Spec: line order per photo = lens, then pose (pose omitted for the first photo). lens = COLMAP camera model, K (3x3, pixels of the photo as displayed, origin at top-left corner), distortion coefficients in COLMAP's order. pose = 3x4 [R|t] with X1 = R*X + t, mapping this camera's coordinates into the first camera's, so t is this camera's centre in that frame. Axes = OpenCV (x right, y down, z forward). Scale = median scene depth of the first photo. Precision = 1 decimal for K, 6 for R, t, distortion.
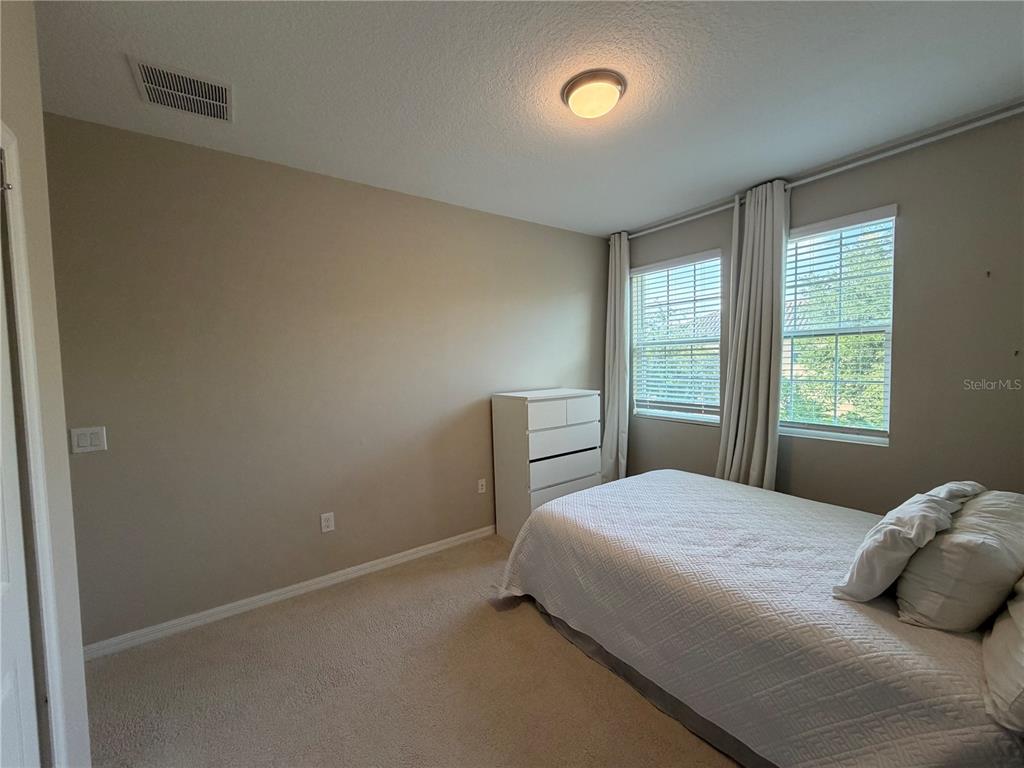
lens RADIAL K [[407.7, 0, 509.6], [0, 407.7, 385.0], [0, 0, 1]] dist [-0.000884, -0.000284]
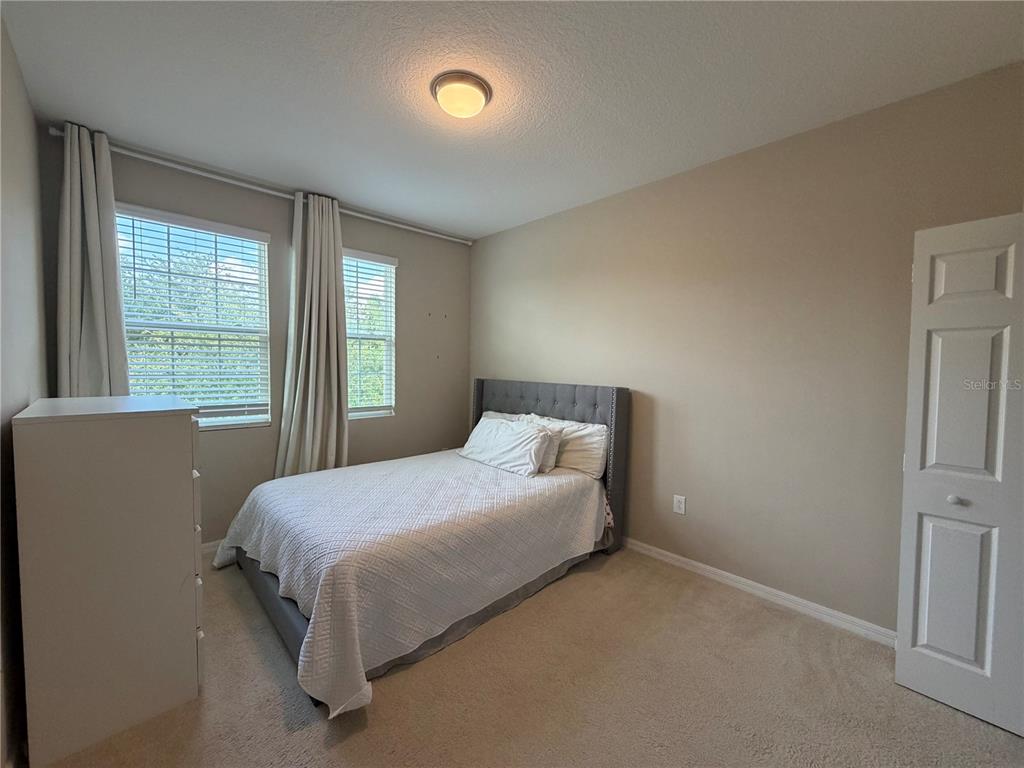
lens RADIAL K [[407.7, 0, 509.6], [0, 407.7, 385.0], [0, 0, 1]] dist [-0.000884, -0.000284]
pose [[-0.149291, -0.029449, 0.988355, -0.549728], [0.040971, 0.998514, 0.035940, -0.001422], [-0.987944, 0.045860, -0.147862, 0.675097]]
